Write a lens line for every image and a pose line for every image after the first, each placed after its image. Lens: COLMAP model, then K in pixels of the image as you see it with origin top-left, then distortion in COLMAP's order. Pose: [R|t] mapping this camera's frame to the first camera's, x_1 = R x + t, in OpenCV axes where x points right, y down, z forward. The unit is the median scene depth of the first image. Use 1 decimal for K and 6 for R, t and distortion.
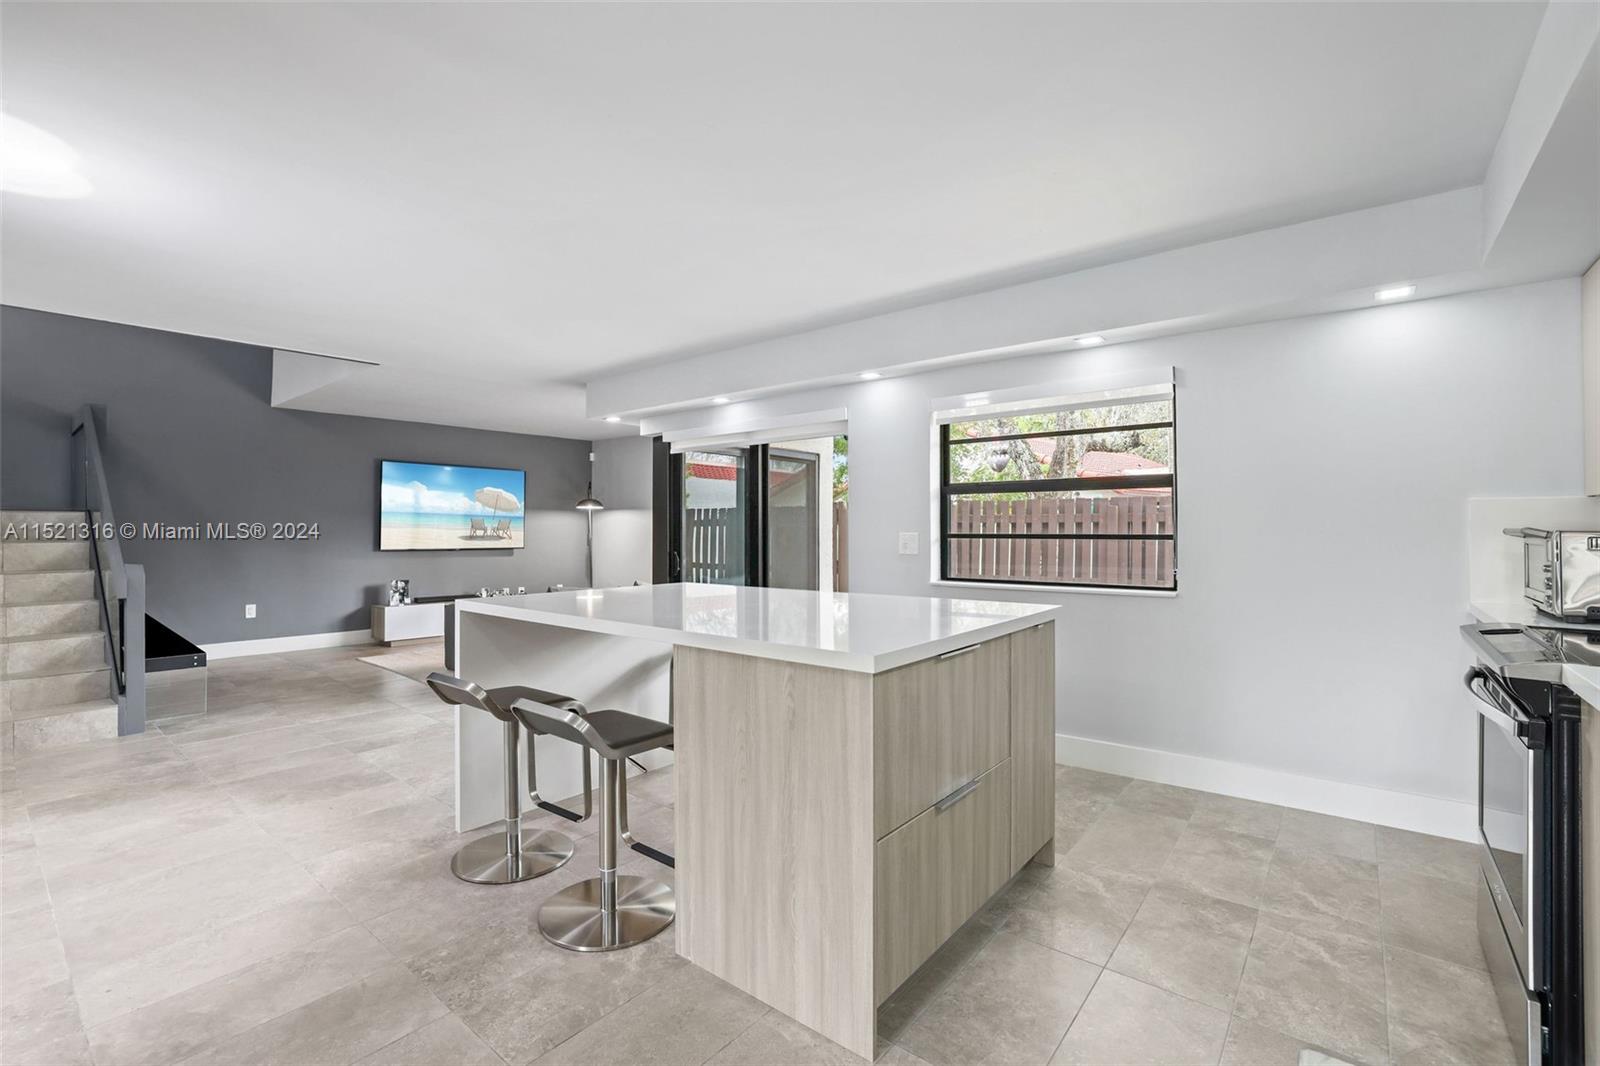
lens RADIAL K [[698.6, 0, 767.3], [0, 698.6, 517.2], [0, 0, 1]] dist [-0.011769, 0.000885]
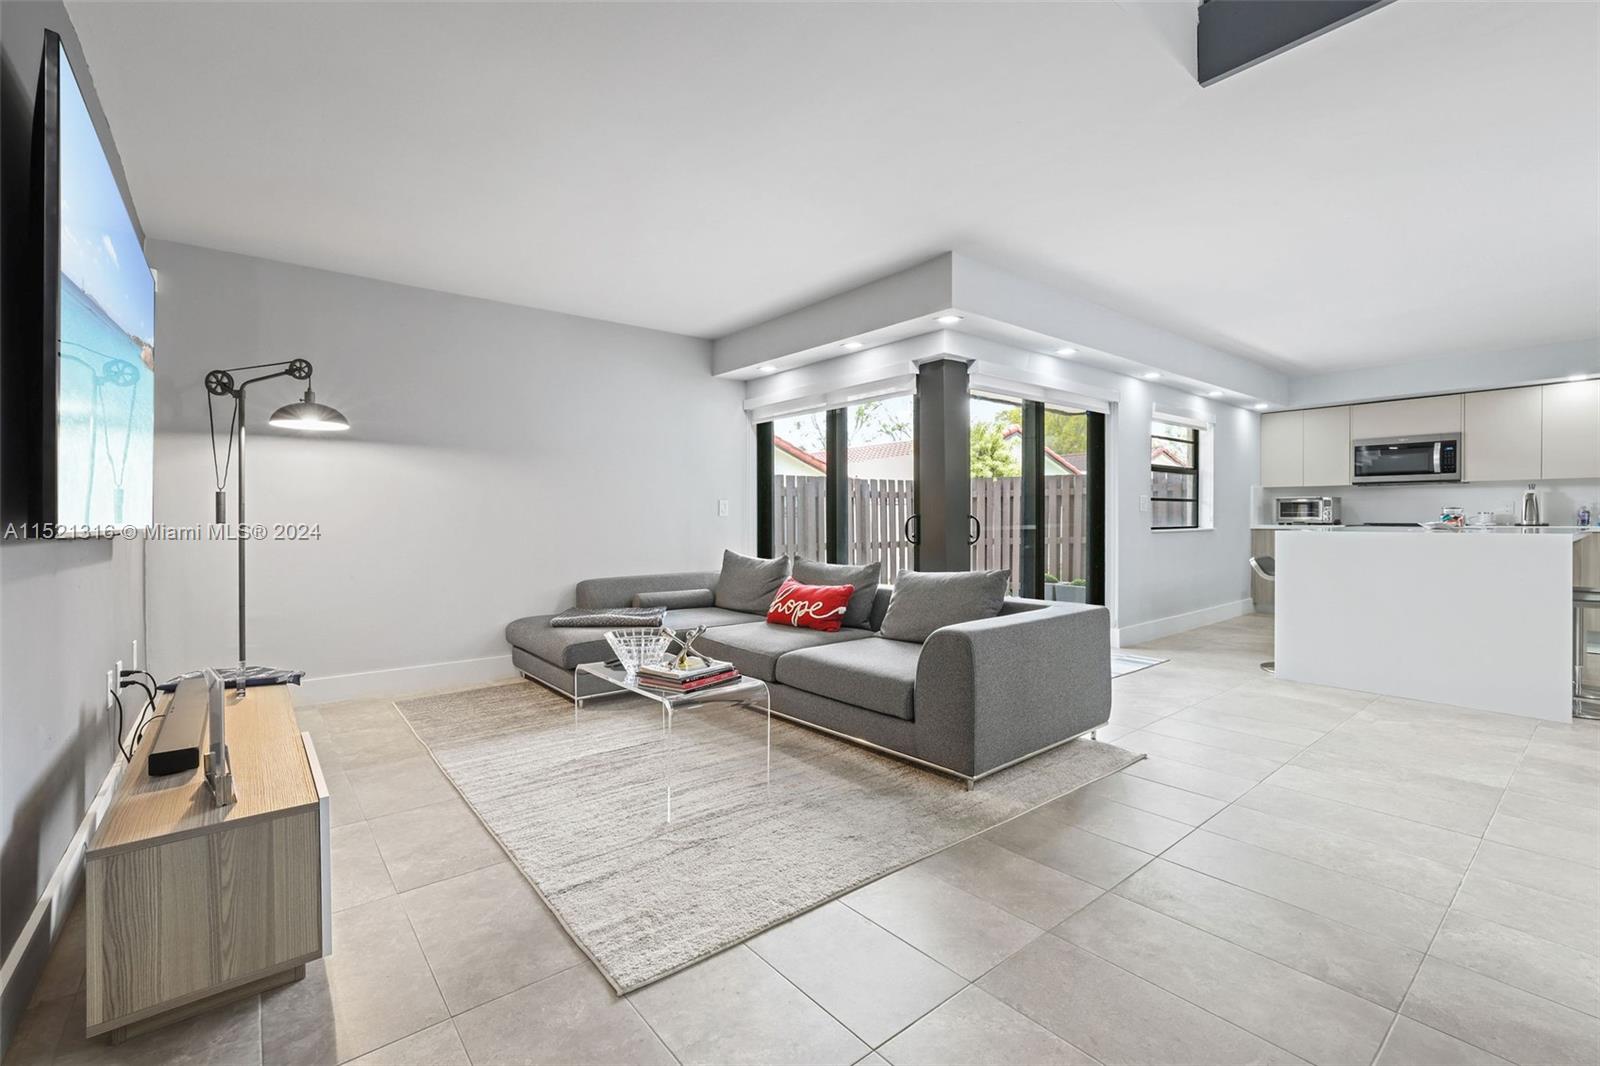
lens RADIAL K [[689.6, 0, 801.1], [0, 689.6, 521.8], [0, 0, 1]] dist [-0.000207, 0.000783]
pose [[0.185522, -0.008764, 0.982601, -1.812782], [-0.016786, 0.999786, 0.012087, 0.096777], [-0.982497, -0.018736, 0.185335, 2.026030]]
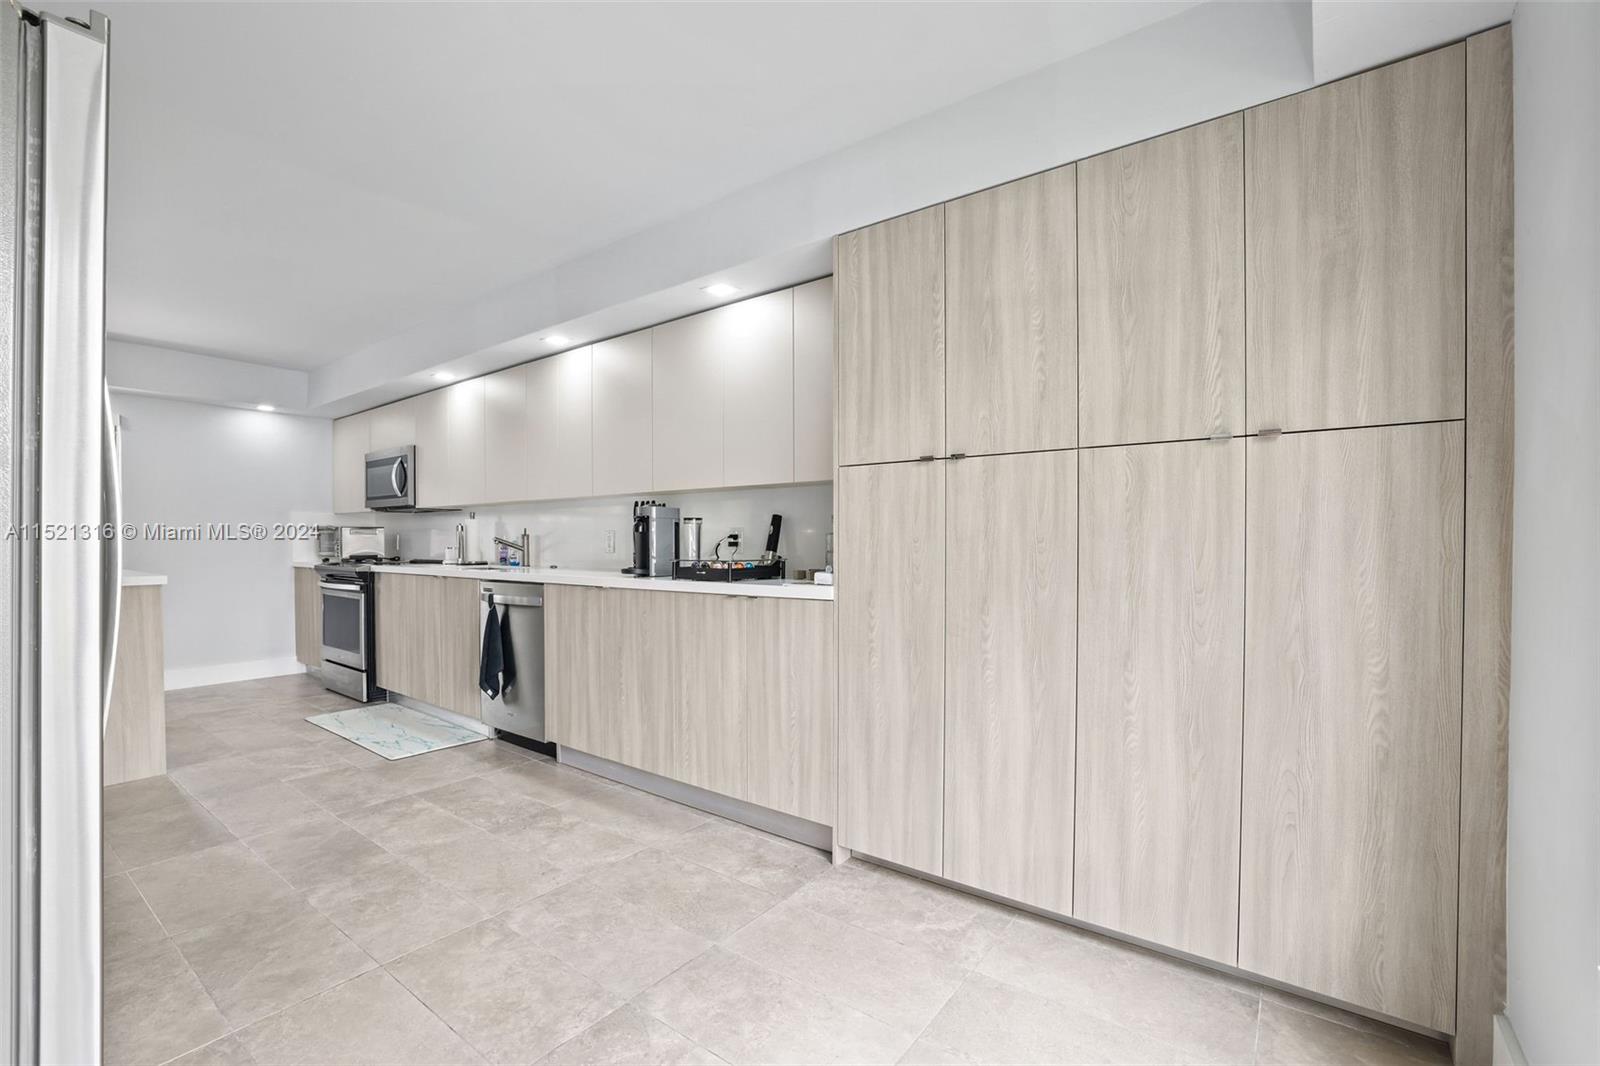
lens RADIAL K [[709.5, 0, 818.3], [0, 709.5, 547.9], [0, 0, 1]] dist [-0.000983, 0.000105]
pose [[-0.038057, -0.007815, 0.999245, -1.108316], [-0.017934, 0.999814, 0.007137, 0.031688], [-0.999115, -0.017648, -0.038191, -0.477054]]
